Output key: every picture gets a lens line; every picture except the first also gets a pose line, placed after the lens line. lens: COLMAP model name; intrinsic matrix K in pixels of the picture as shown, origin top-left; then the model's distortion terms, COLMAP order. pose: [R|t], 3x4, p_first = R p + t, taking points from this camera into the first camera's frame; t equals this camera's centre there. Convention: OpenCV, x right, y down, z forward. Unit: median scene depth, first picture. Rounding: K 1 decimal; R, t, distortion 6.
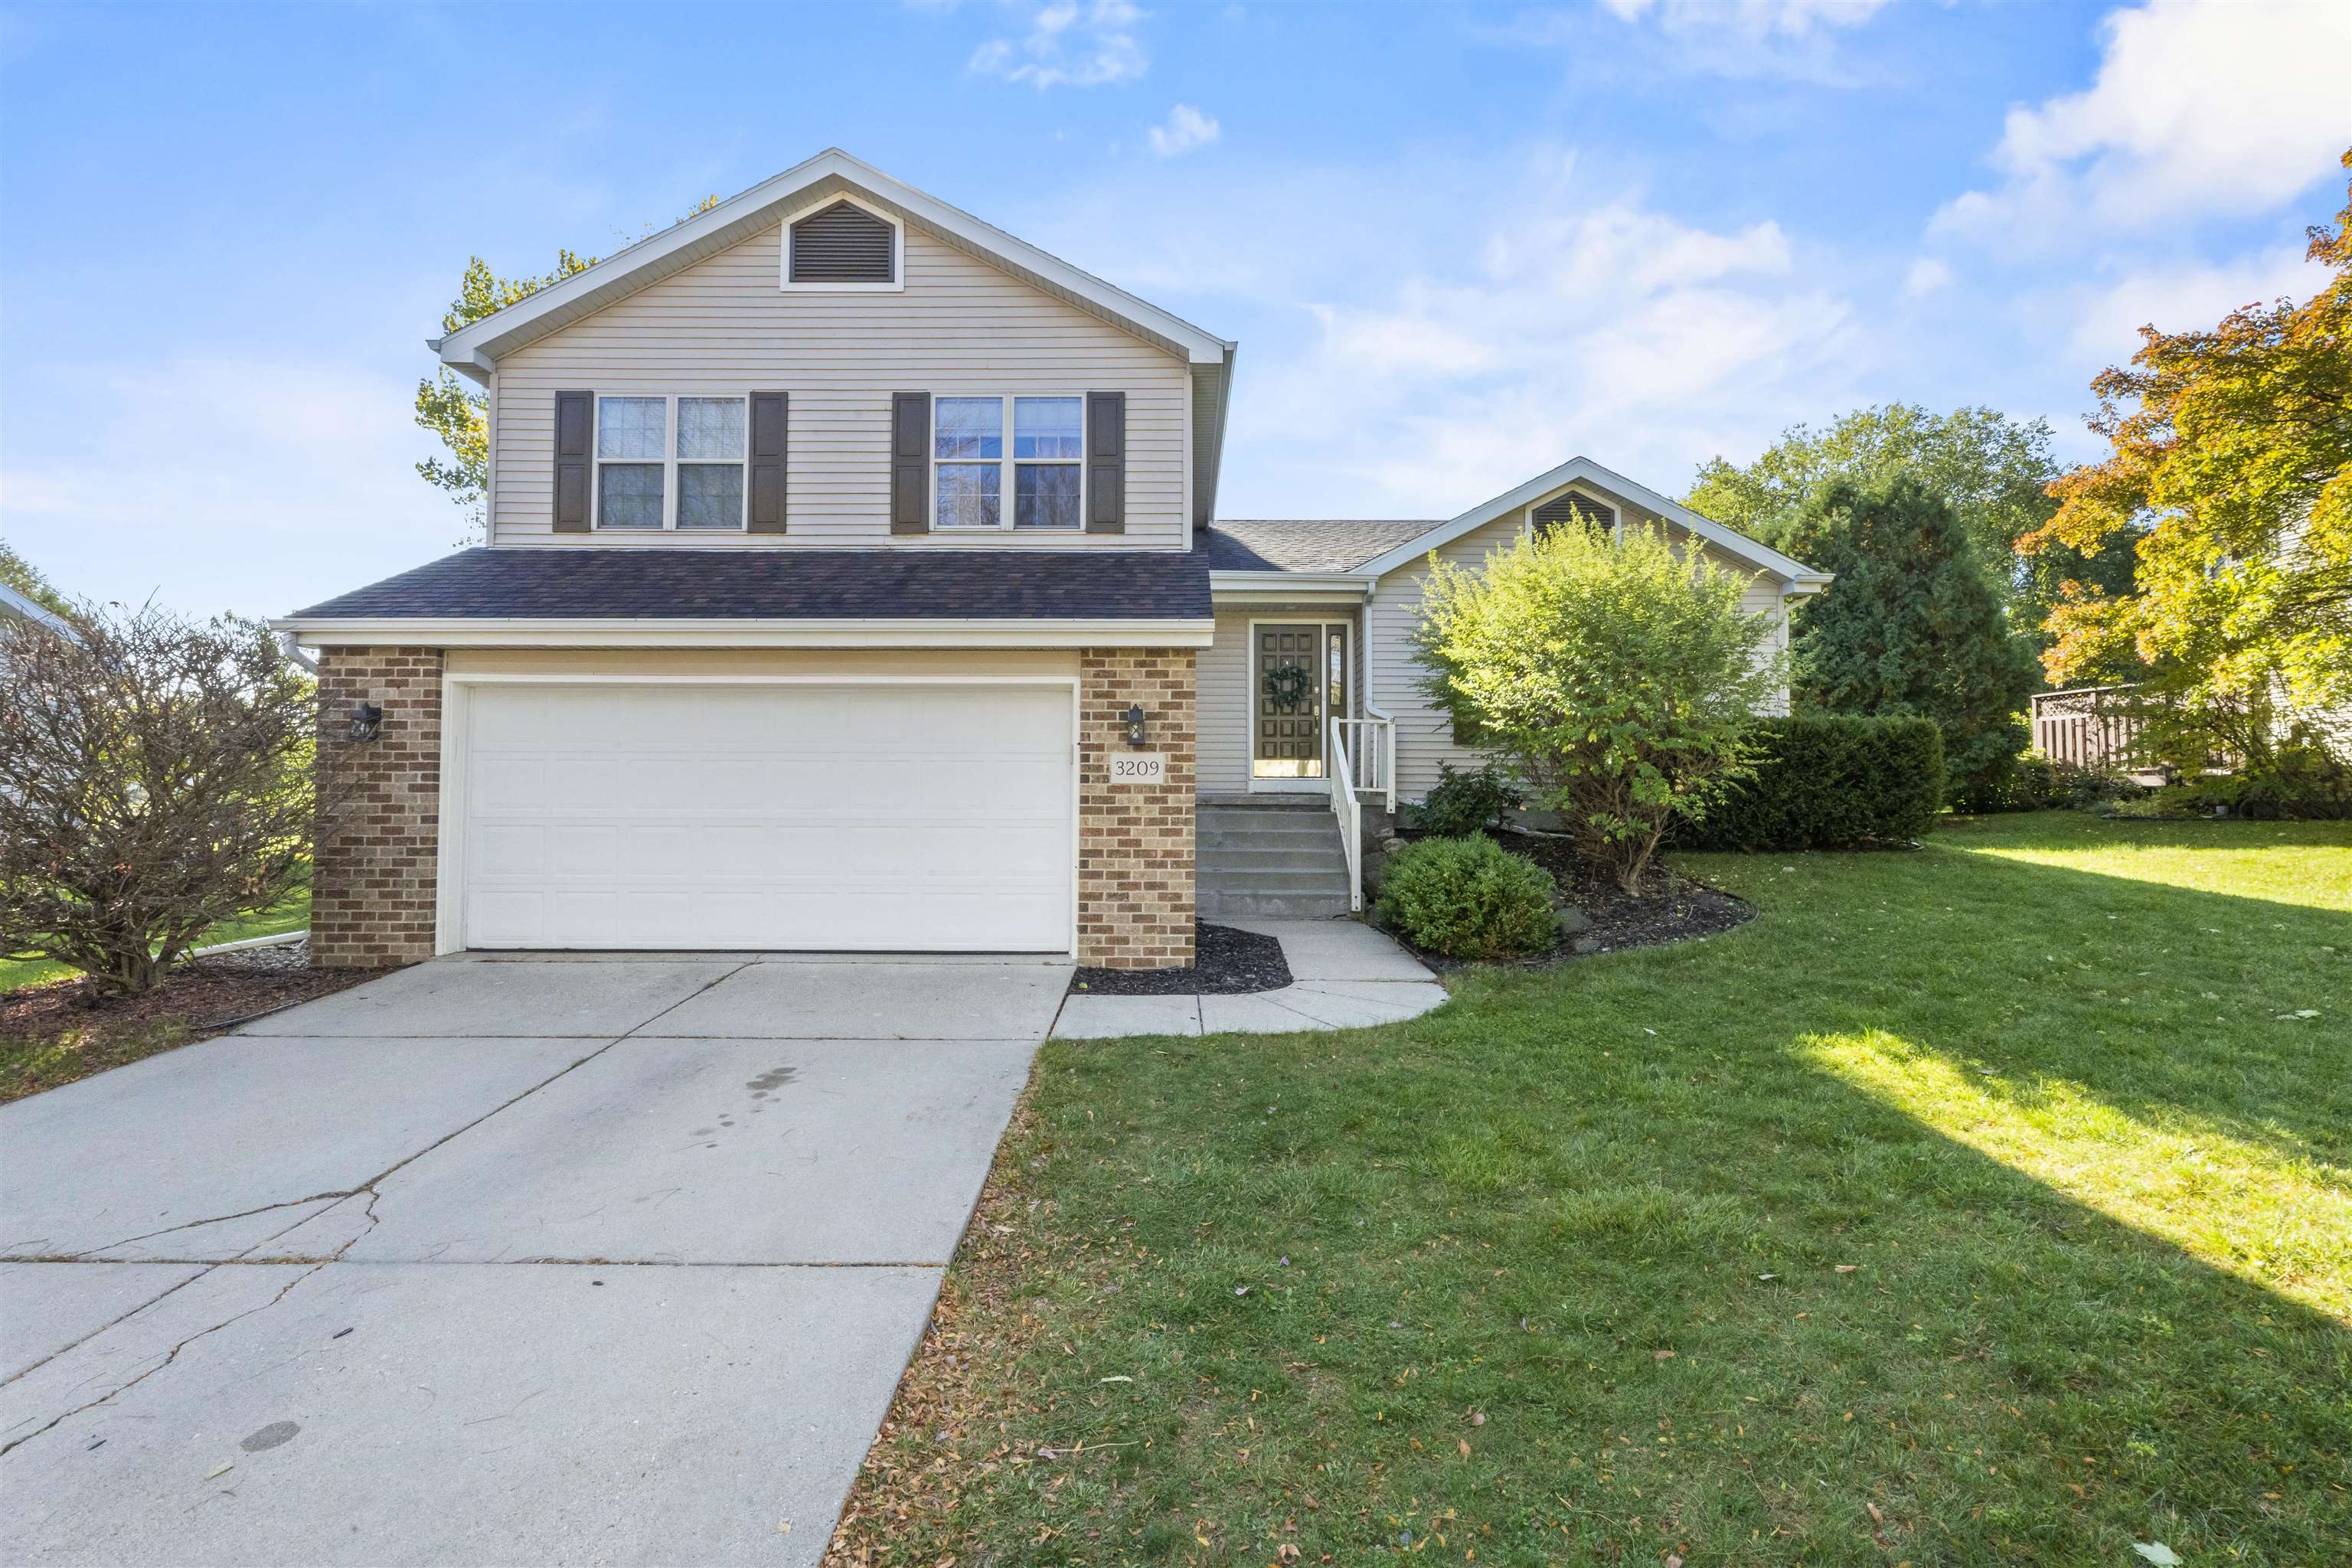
lens RADIAL K [[1031.1, 0, 1174.2], [0, 1031.1, 774.2], [0, 0, 1]] dist [-0.003799, 0.001000]
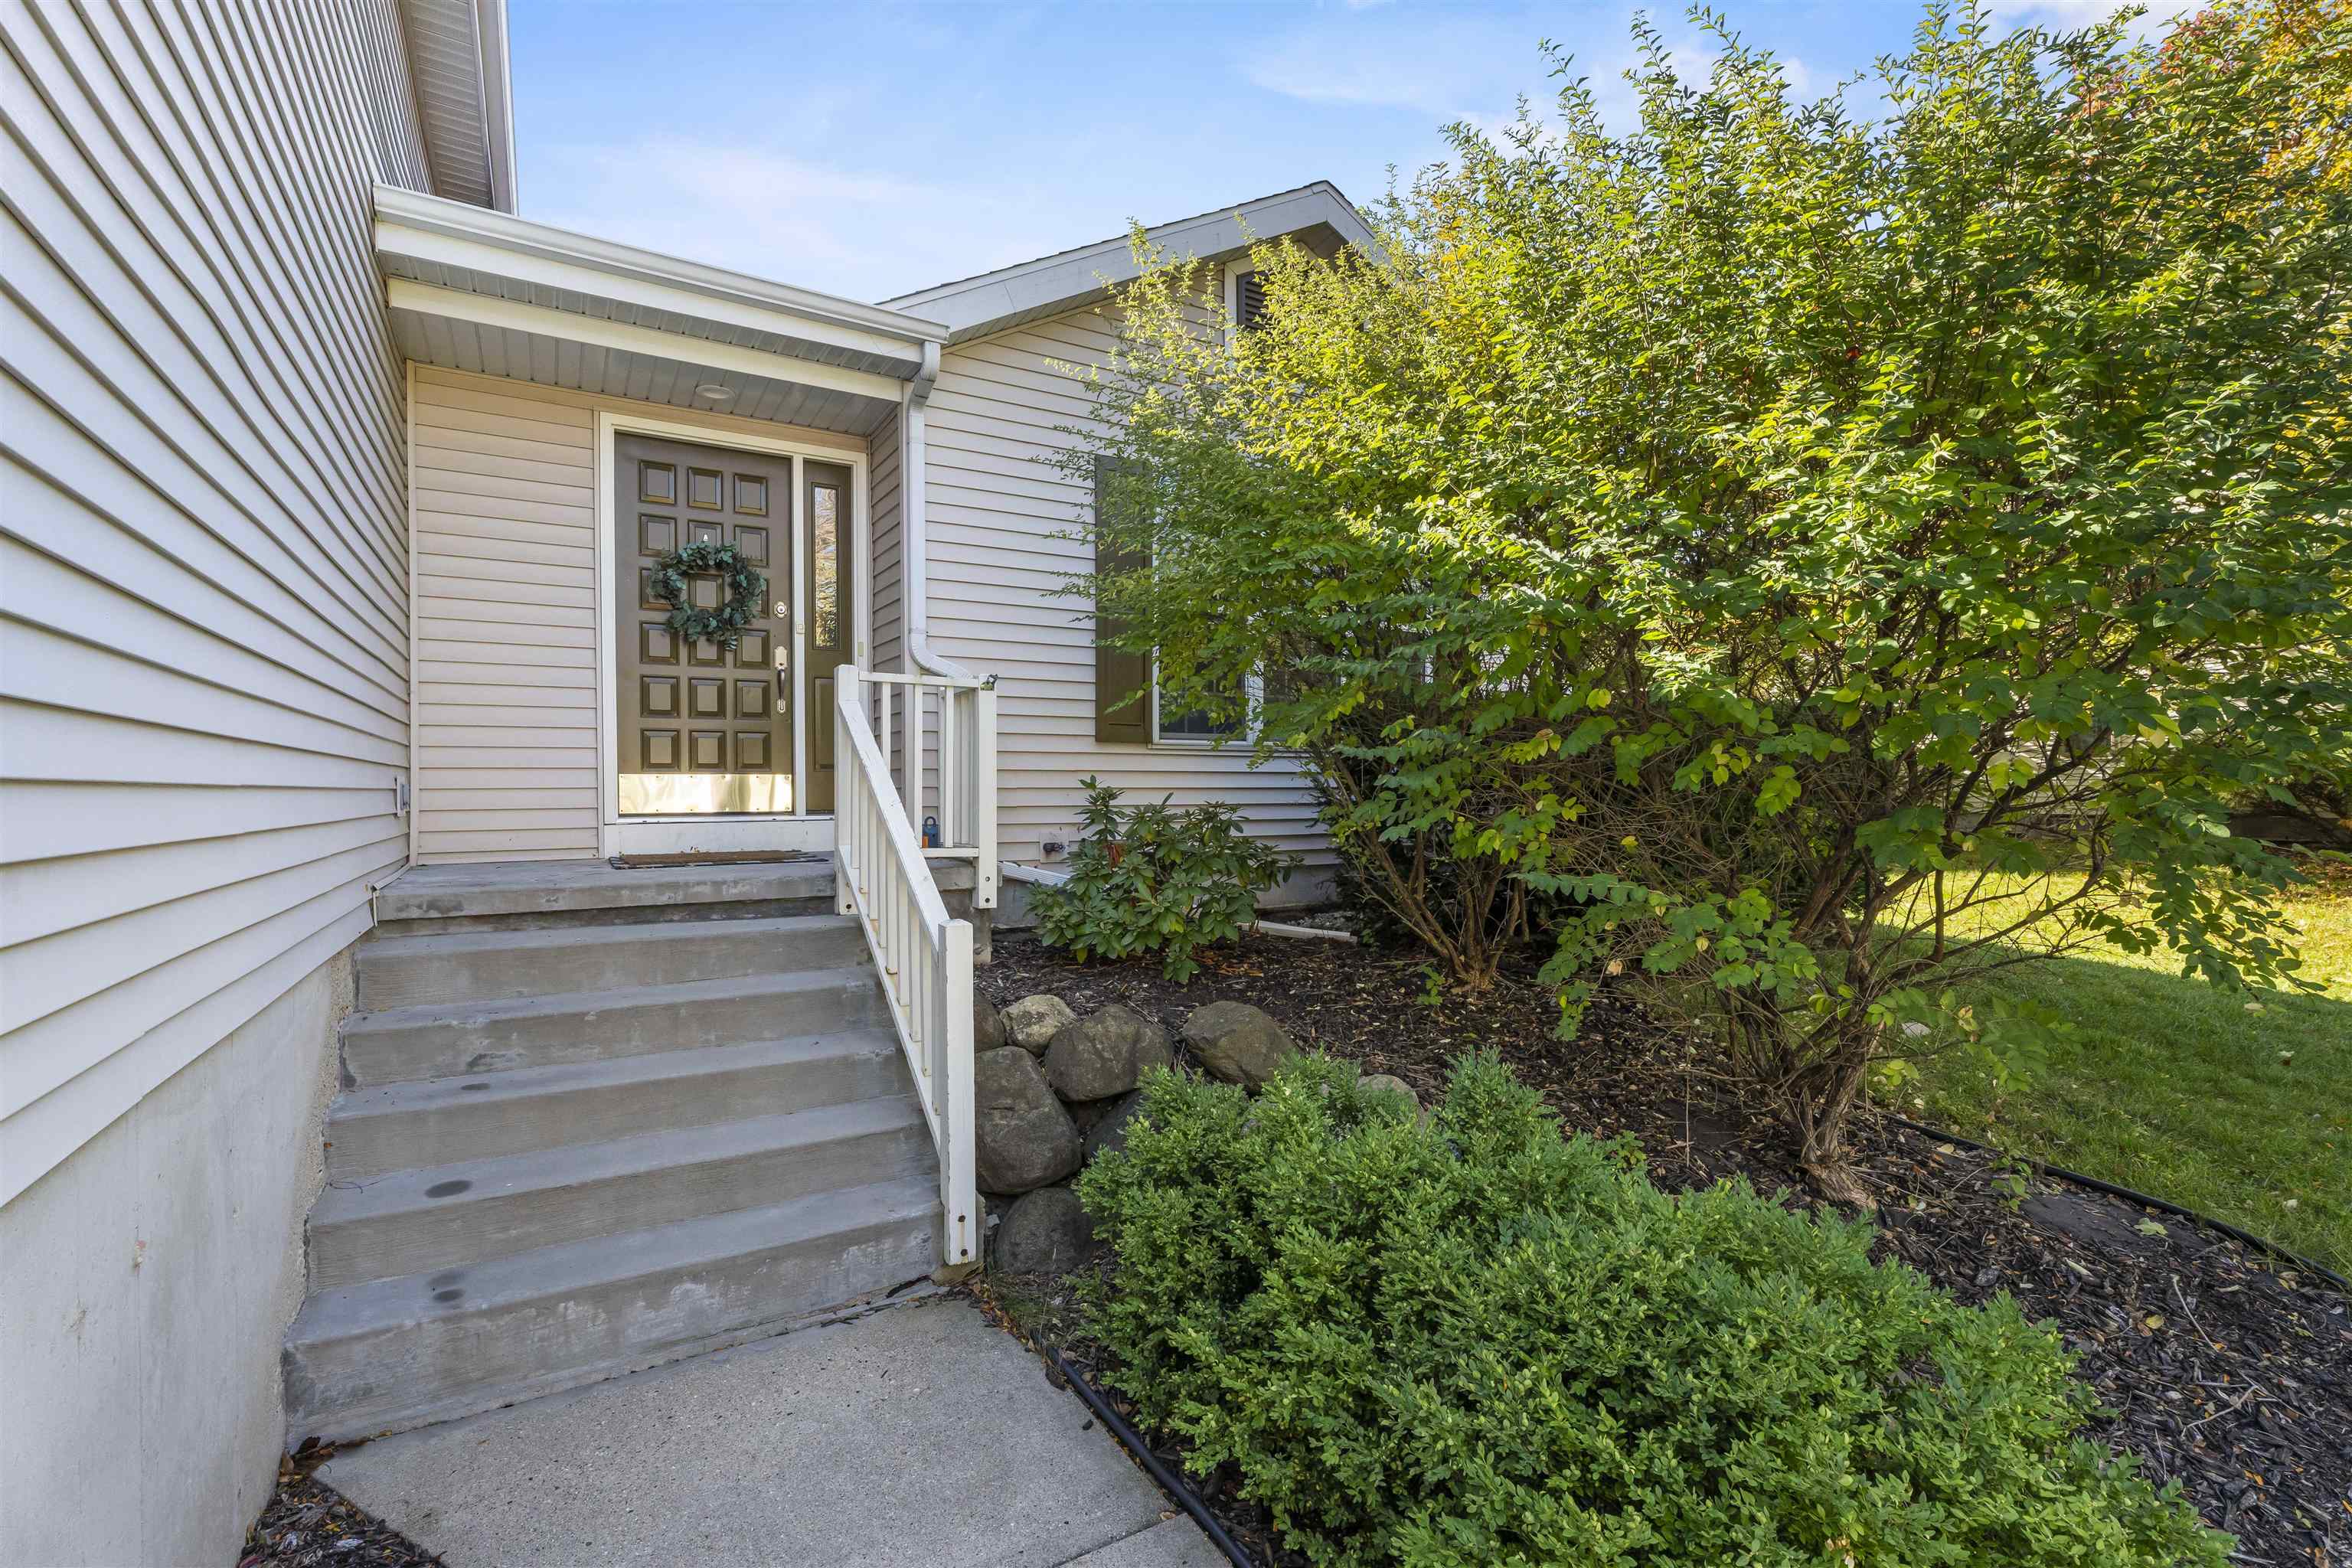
lens RADIAL K [[1031.1, 0, 1135.6], [0, 1031.1, 778.4], [0, 0, 1]] dist [-0.003799, 0.001000]
pose [[0.864629, -0.002218, 0.502406, 0.052655], [0.003789, 0.999991, -0.002105, -0.011021], [-0.502397, 0.003723, 0.864629, 0.576479]]
